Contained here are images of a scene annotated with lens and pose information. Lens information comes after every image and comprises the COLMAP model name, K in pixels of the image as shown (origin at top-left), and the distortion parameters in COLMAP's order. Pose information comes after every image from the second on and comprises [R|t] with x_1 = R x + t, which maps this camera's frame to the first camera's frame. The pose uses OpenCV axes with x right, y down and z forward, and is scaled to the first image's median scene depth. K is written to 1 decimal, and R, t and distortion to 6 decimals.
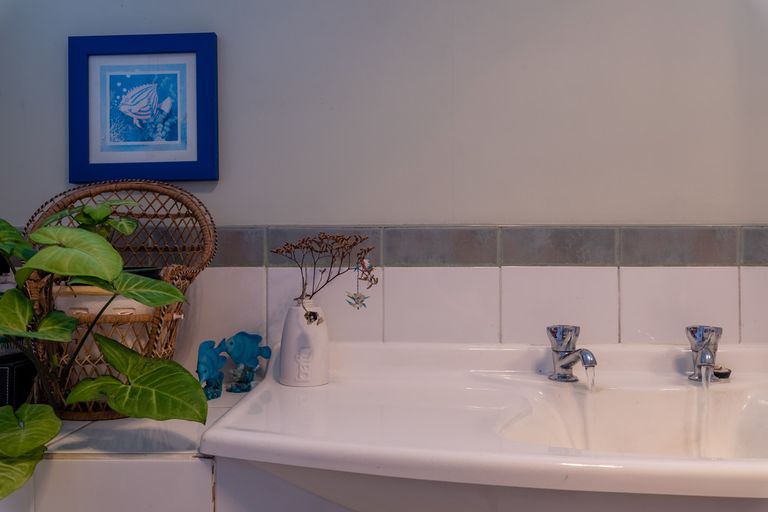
lens RADIAL K [[600.5, 0, 382.9], [0, 600.5, 256.5], [0, 0, 1]] dist [-0.003932, -0.003595]
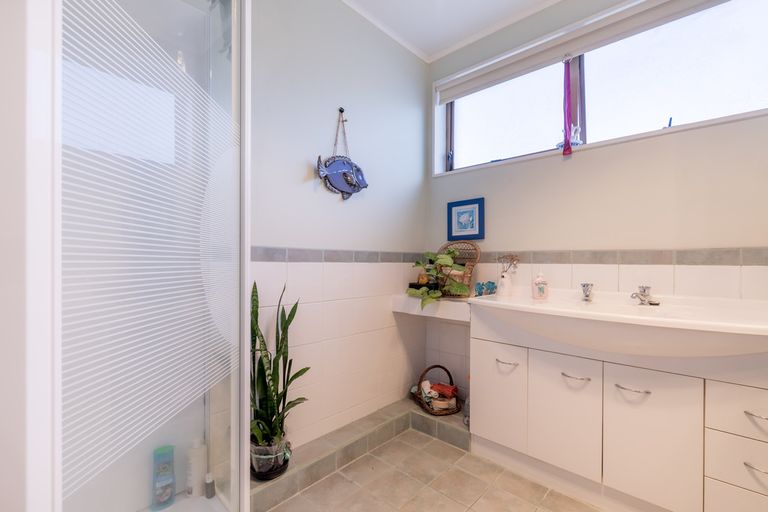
lens RADIAL K [[335.4, 0, 383.4], [0, 335.4, 258.3], [0, 0, 1]] dist [-0.005746, -0.000596]
pose [[0.751454, 0.000239, -0.659785, 0.600470], [0.001818, 0.999995, 0.002434, -0.018312], [0.659783, -0.003028, 0.751450, -0.909930]]
